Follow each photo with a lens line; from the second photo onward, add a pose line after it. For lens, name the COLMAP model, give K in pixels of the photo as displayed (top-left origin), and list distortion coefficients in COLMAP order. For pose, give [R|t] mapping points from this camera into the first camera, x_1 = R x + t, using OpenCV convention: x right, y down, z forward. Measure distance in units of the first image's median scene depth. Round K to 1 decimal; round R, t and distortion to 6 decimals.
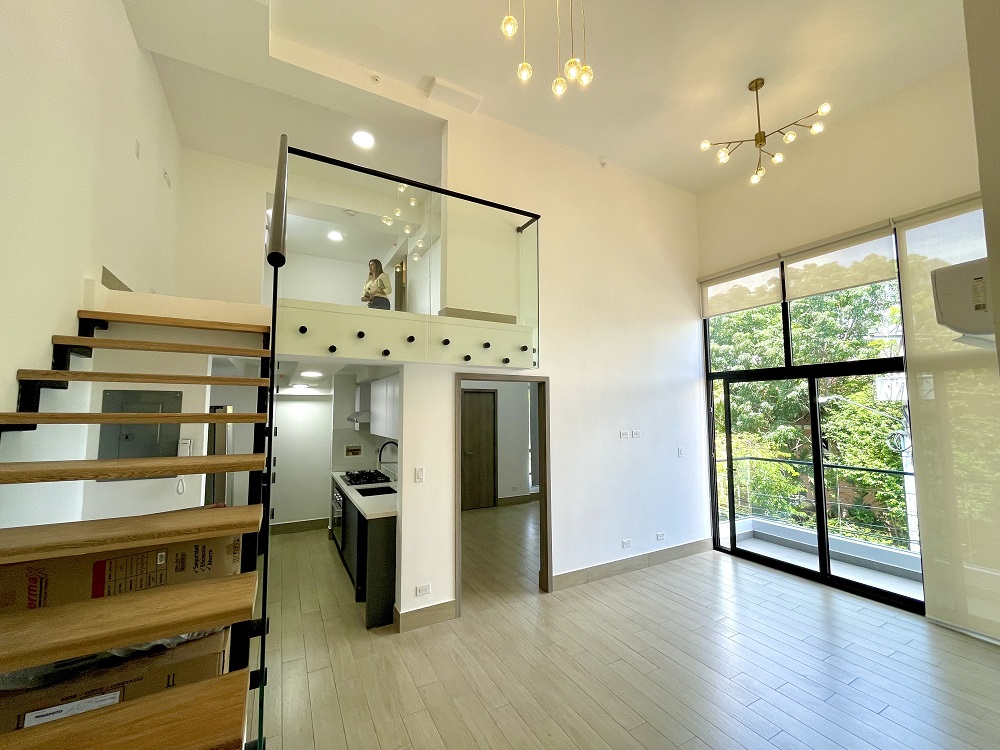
lens RADIAL K [[395.4, 0, 500.0], [0, 395.4, 375.0], [0, 0, 1]] dist [-0.000970, -0.004166]
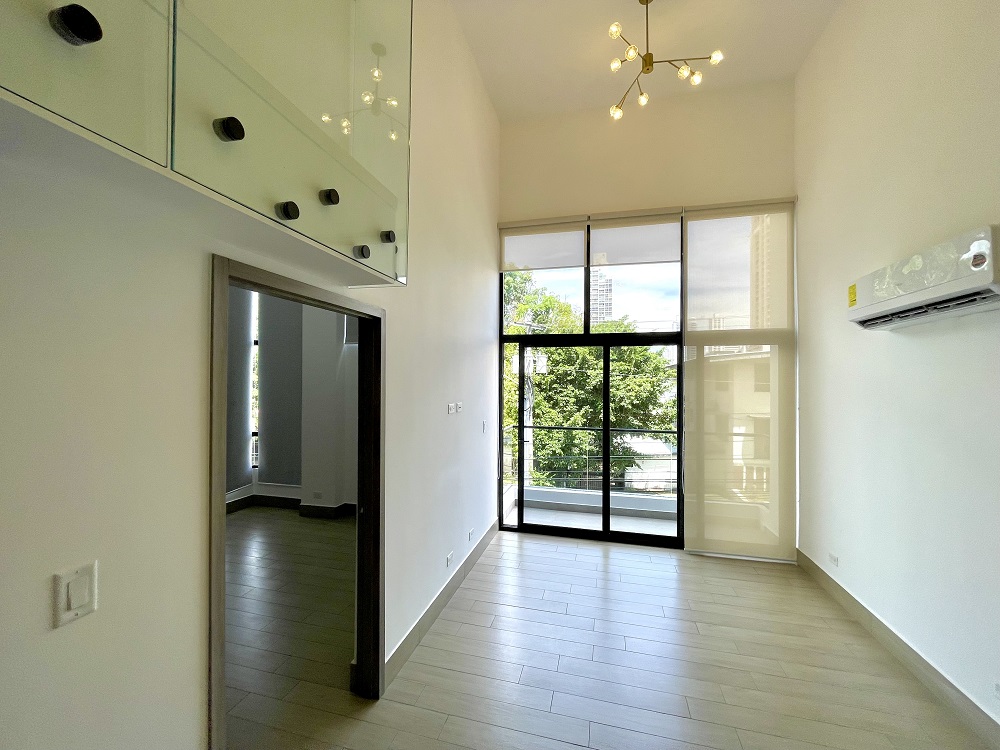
lens RADIAL K [[399.7, 0, 492.7], [0, 399.7, 376.9], [0, 0, 1]] dist [0.001506, 0.000007]
pose [[0.686803, 0.013741, 0.726714, -0.173010], [-0.073612, 0.995996, 0.050736, 0.057408], [-0.723107, -0.088340, 0.685064, 0.511521]]
